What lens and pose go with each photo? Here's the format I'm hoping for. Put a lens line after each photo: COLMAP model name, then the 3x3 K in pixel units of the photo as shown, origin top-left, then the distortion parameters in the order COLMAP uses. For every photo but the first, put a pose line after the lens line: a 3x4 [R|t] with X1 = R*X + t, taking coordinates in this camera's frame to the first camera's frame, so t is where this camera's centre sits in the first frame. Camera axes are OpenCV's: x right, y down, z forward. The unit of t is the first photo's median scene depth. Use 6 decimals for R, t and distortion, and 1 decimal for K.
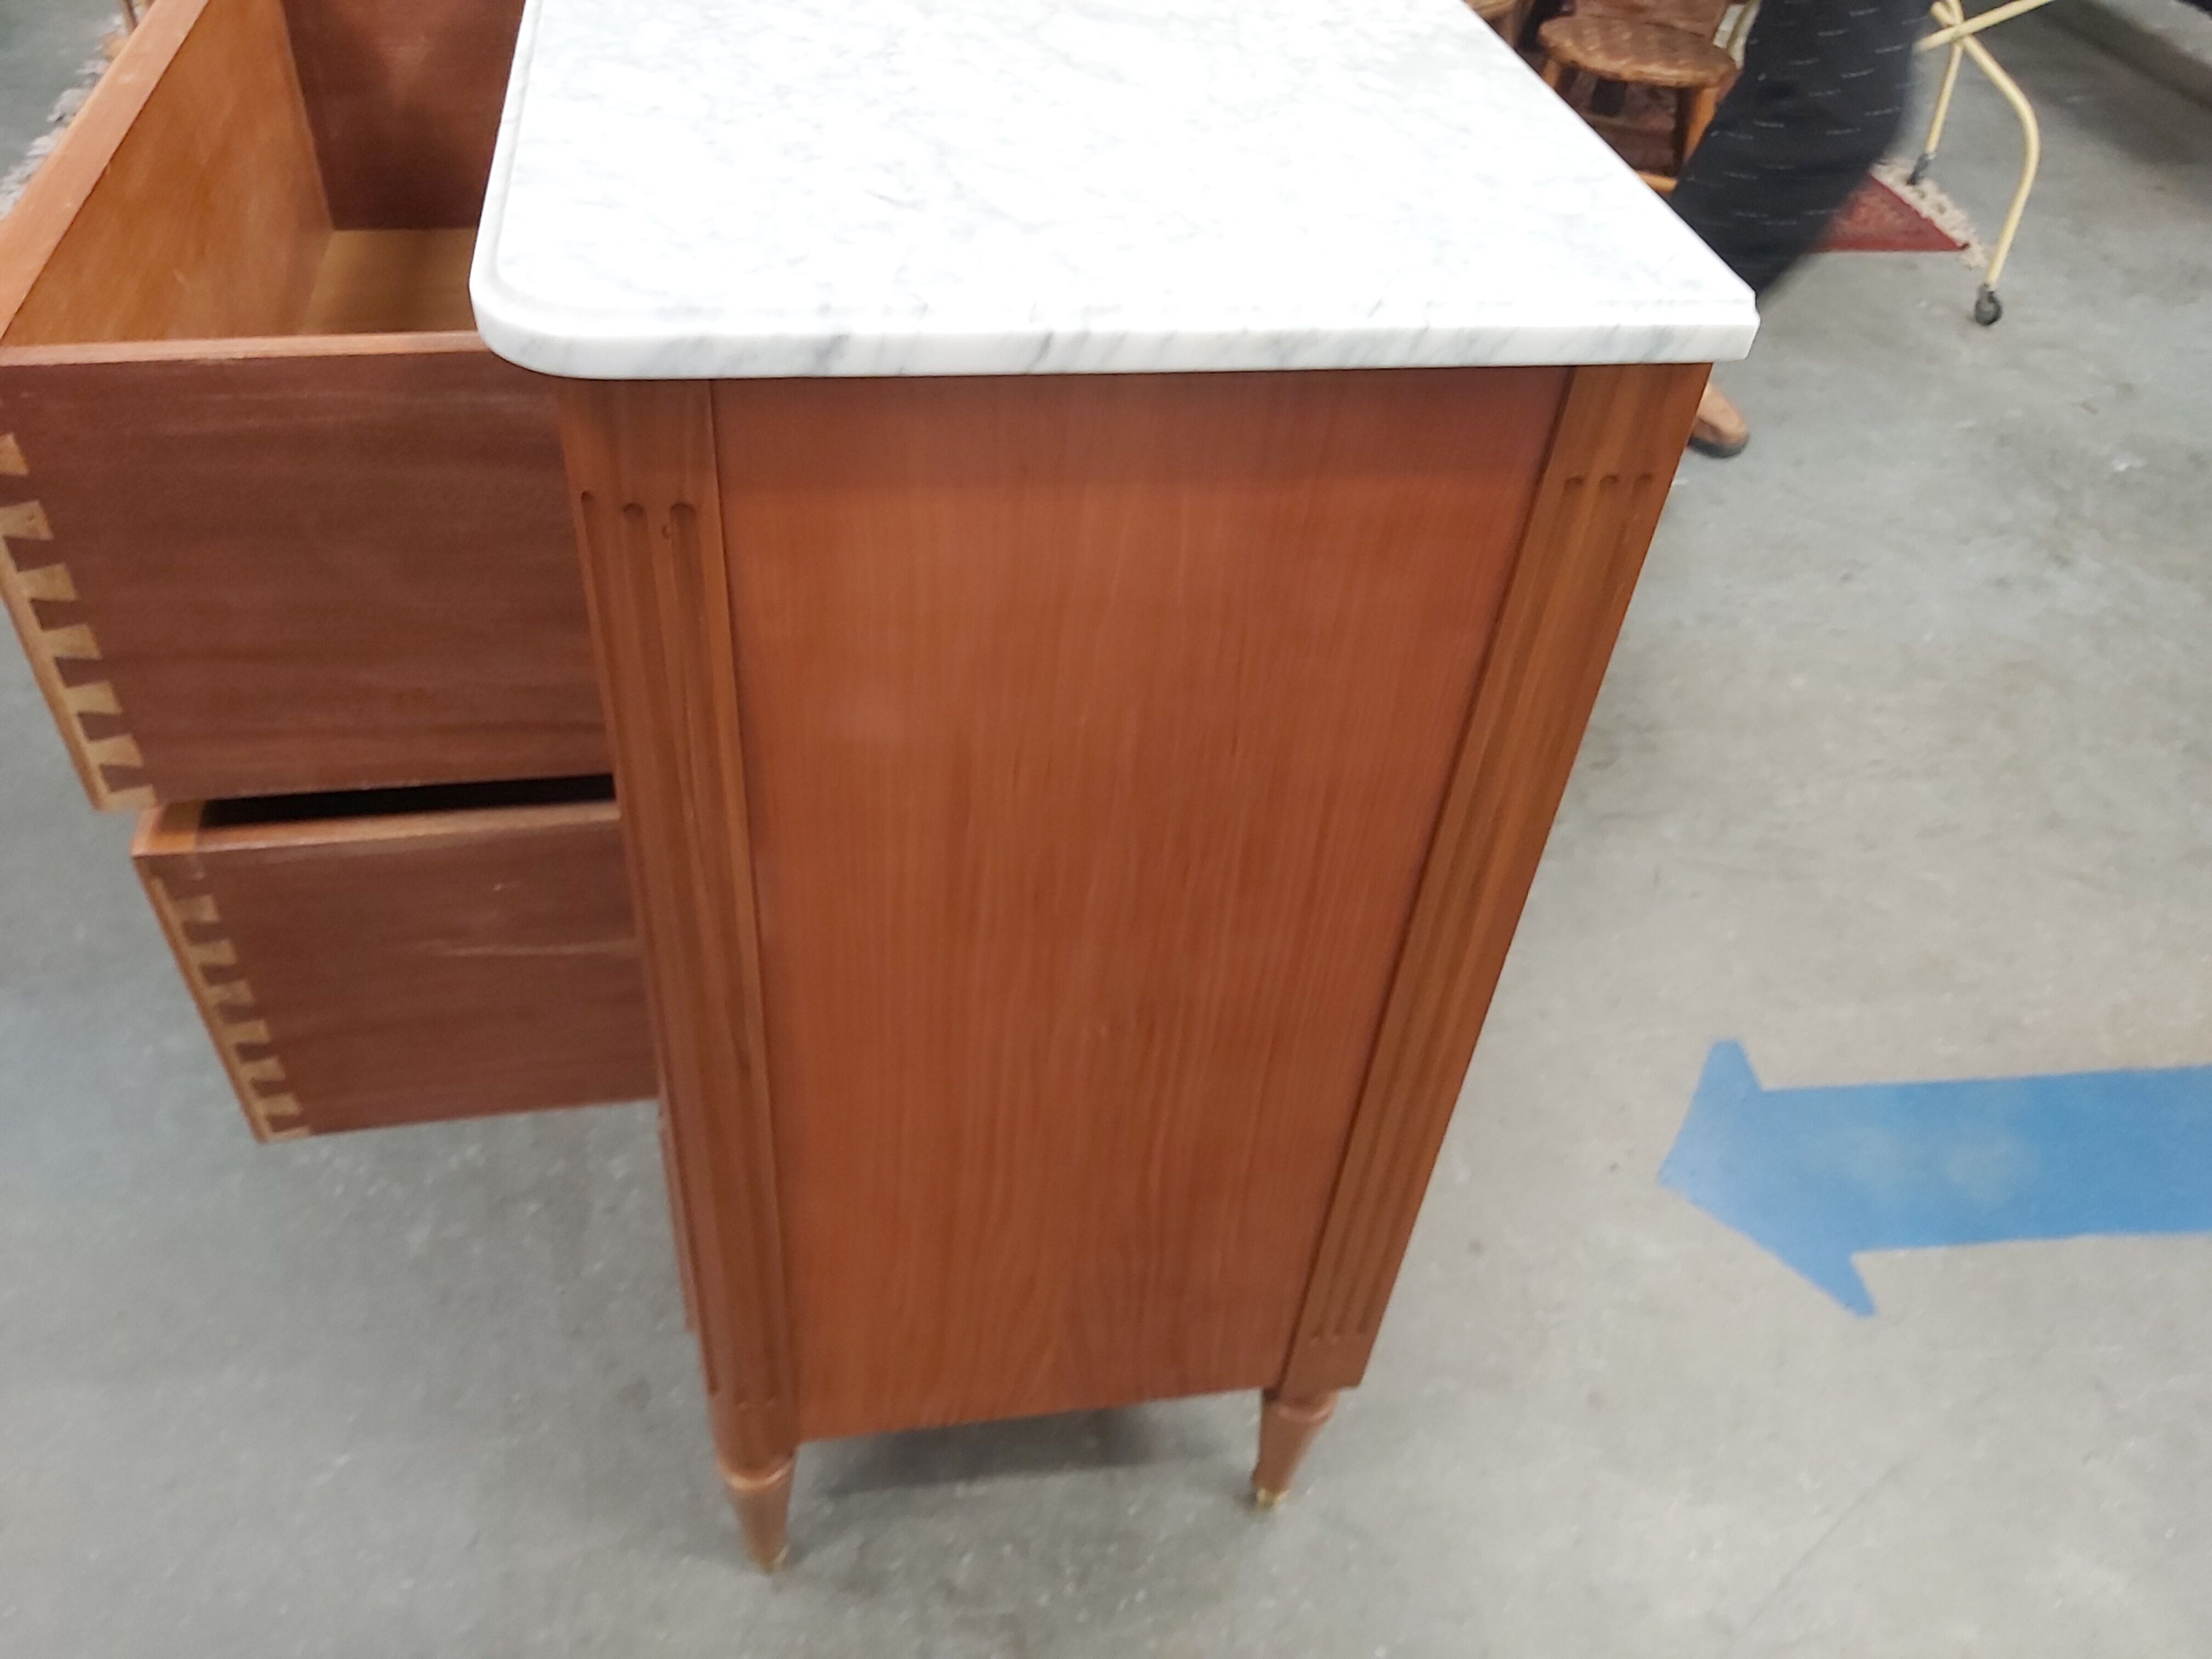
lens RADIAL K [[1723.3, 0, 1106.0], [0, 1723.3, 829.5], [0, 0, 1]] dist [0.002405, -0.003703]
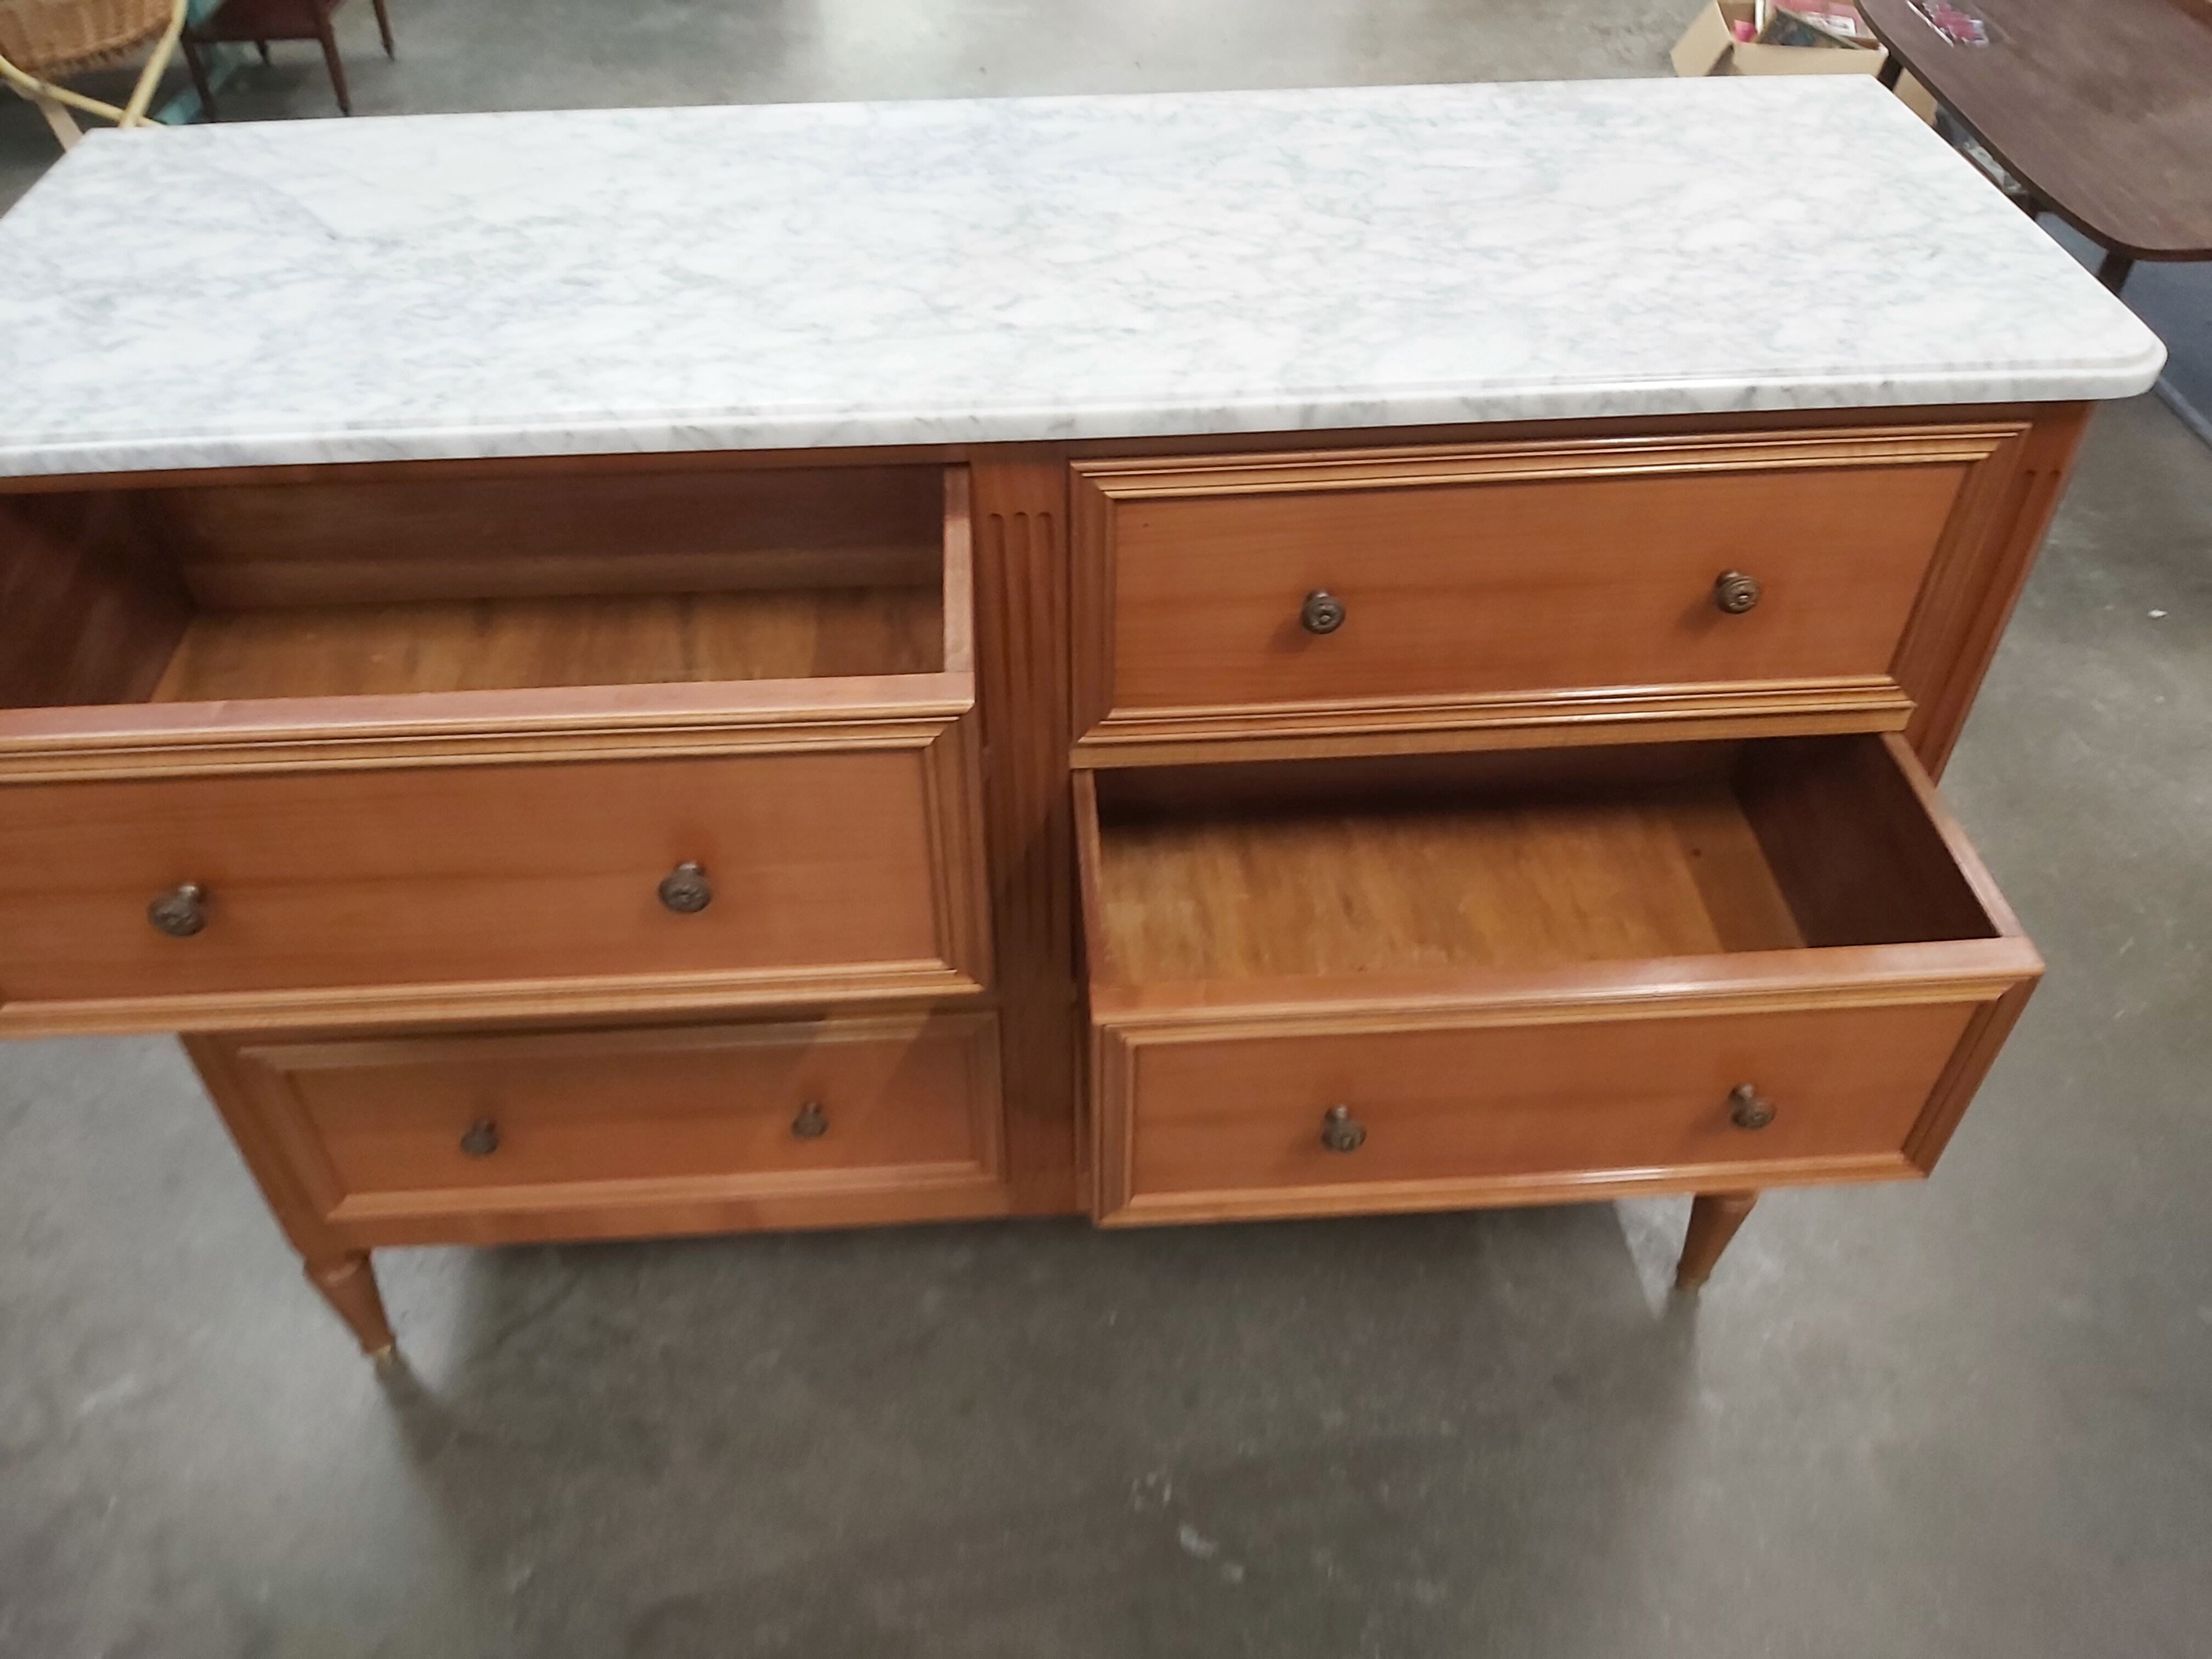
lens RADIAL K [[1661.2, 0, 1093.5], [0, 1661.2, 893.9], [0, 0, 1]] dist [0.002011, -0.000765]
pose [[0.109932, -0.741800, 0.661550, -1.340831], [0.678539, 0.542366, 0.495403, -1.070176], [-0.726291, 0.394427, 0.562964, 0.740190]]
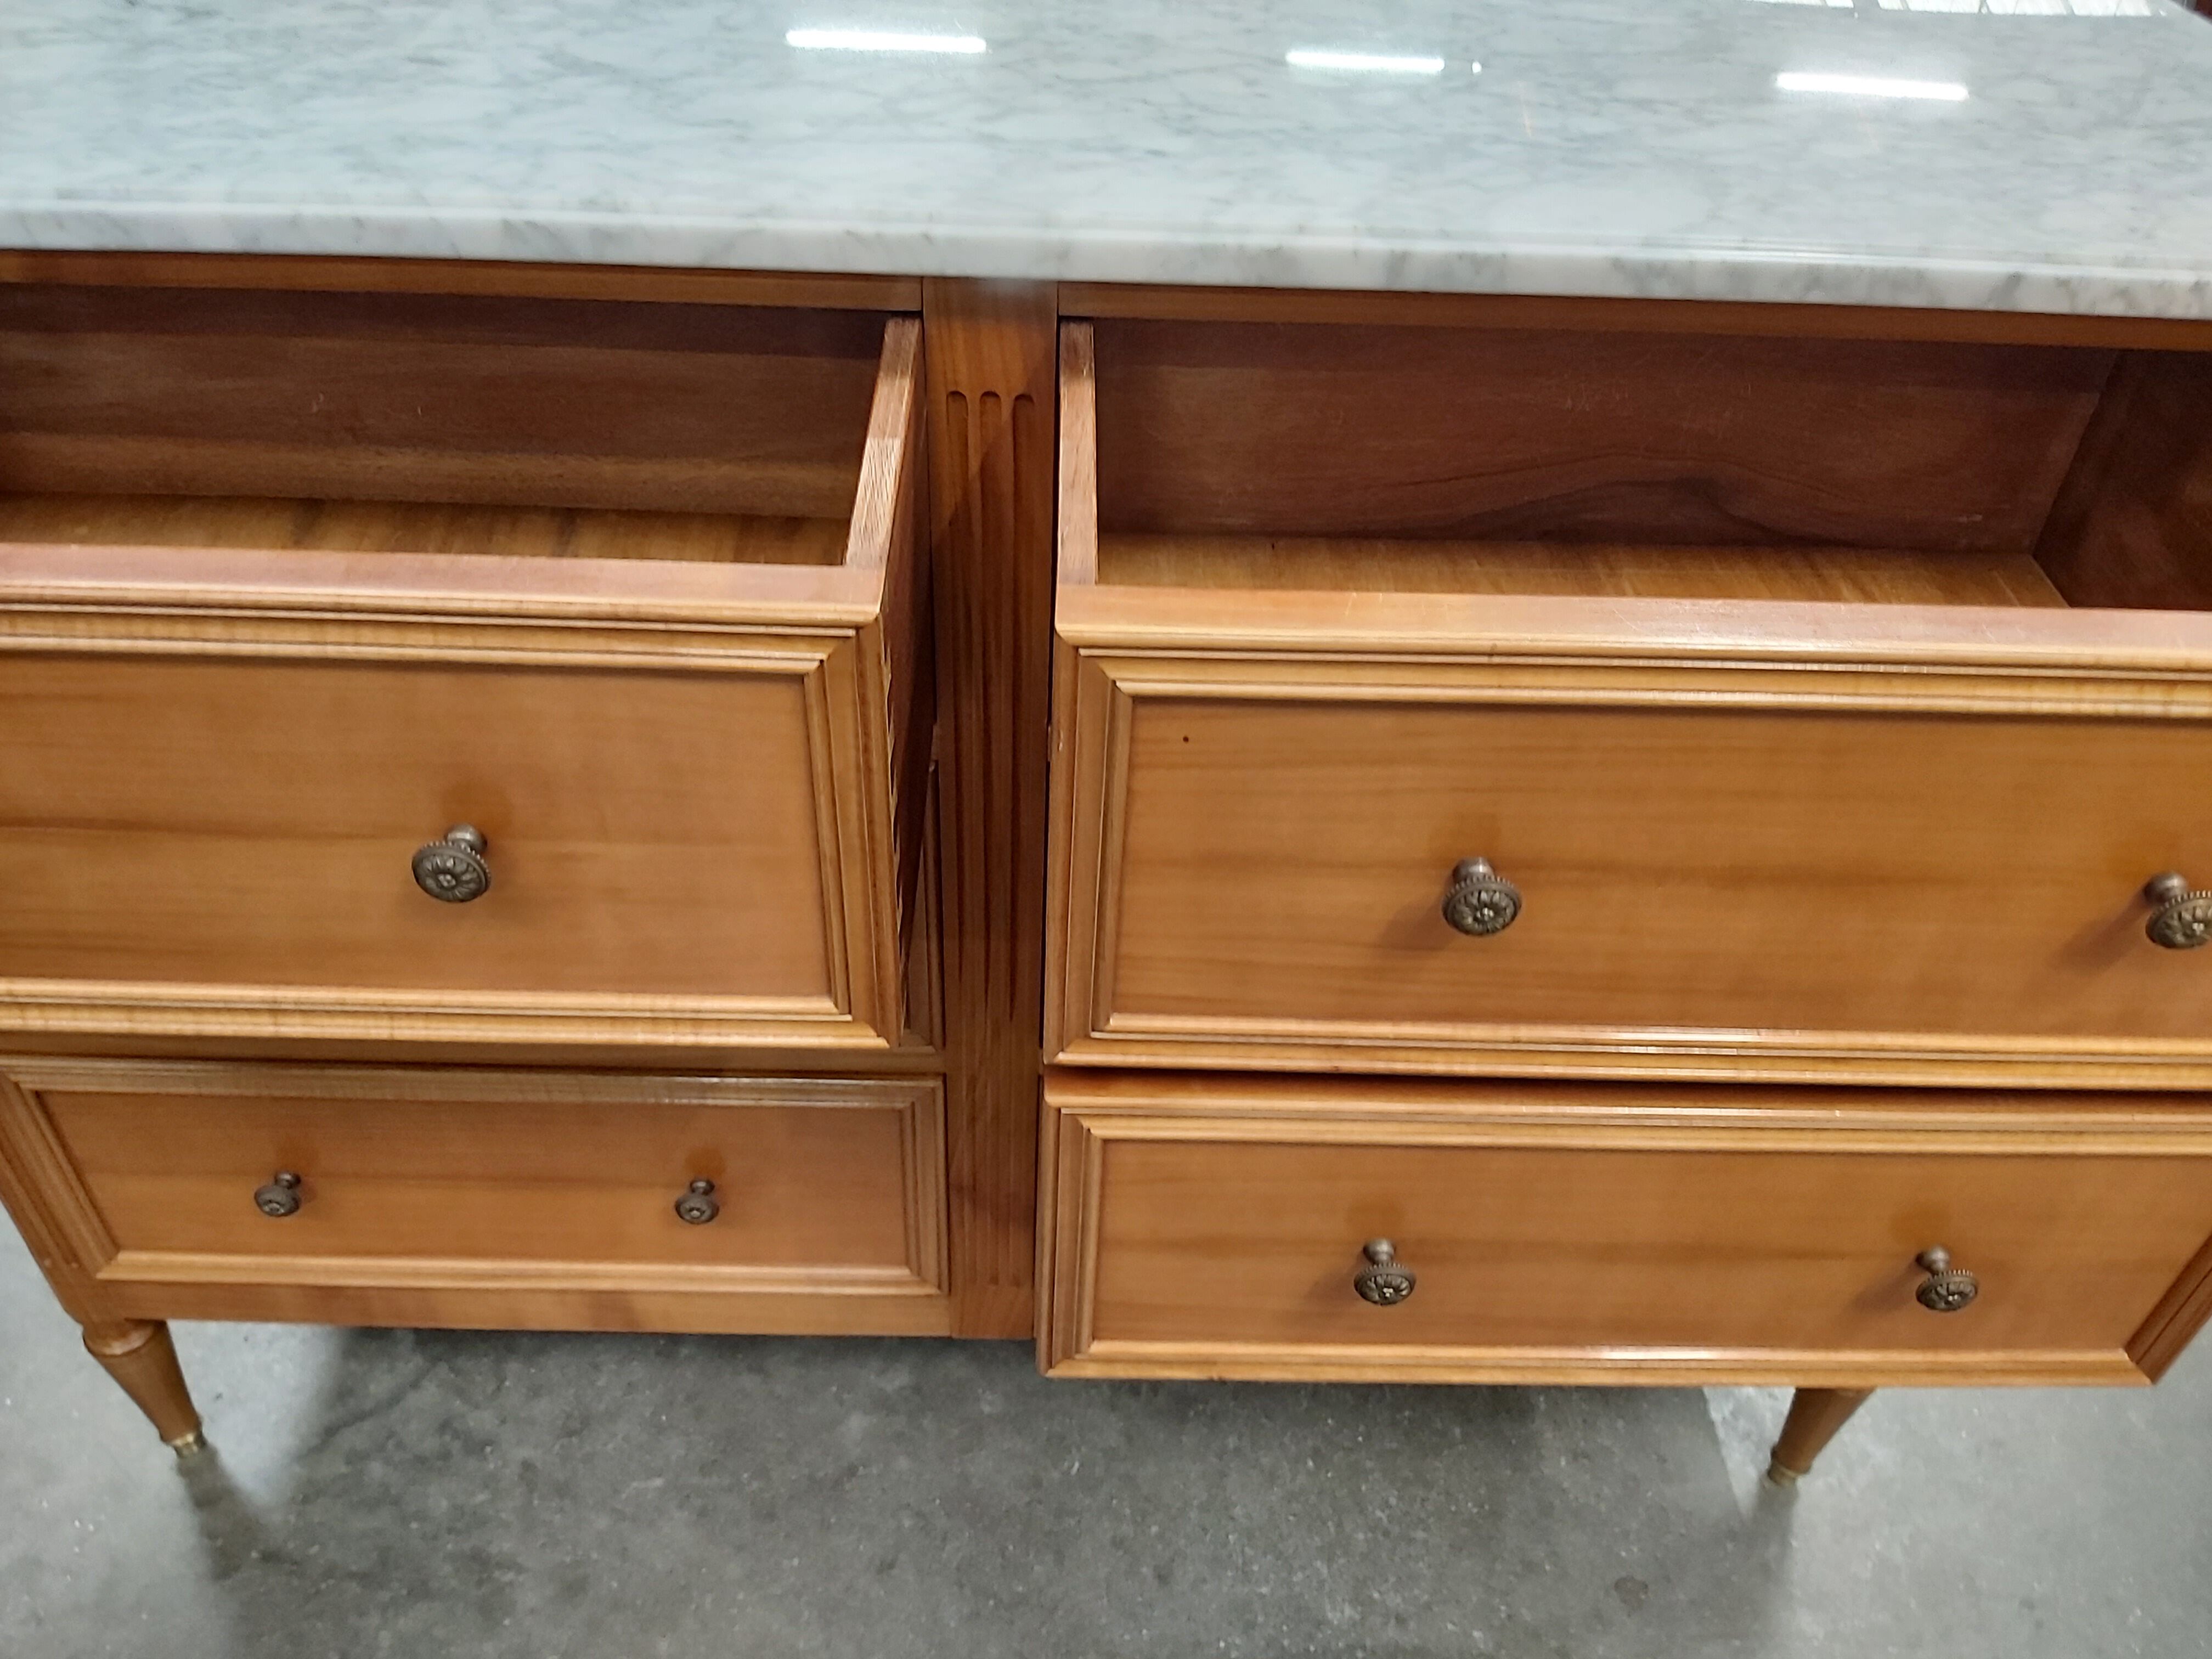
lens RADIAL K [[1716.8, 0, 1109.6], [0, 1716.8, 881.8], [0, 0, 1]] dist [0.002303, -0.040118]
pose [[0.161083, -0.699342, 0.696400, -1.163040], [0.641297, 0.610520, 0.464762, -0.898448], [-0.750194, 0.371734, 0.546830, 0.888046]]
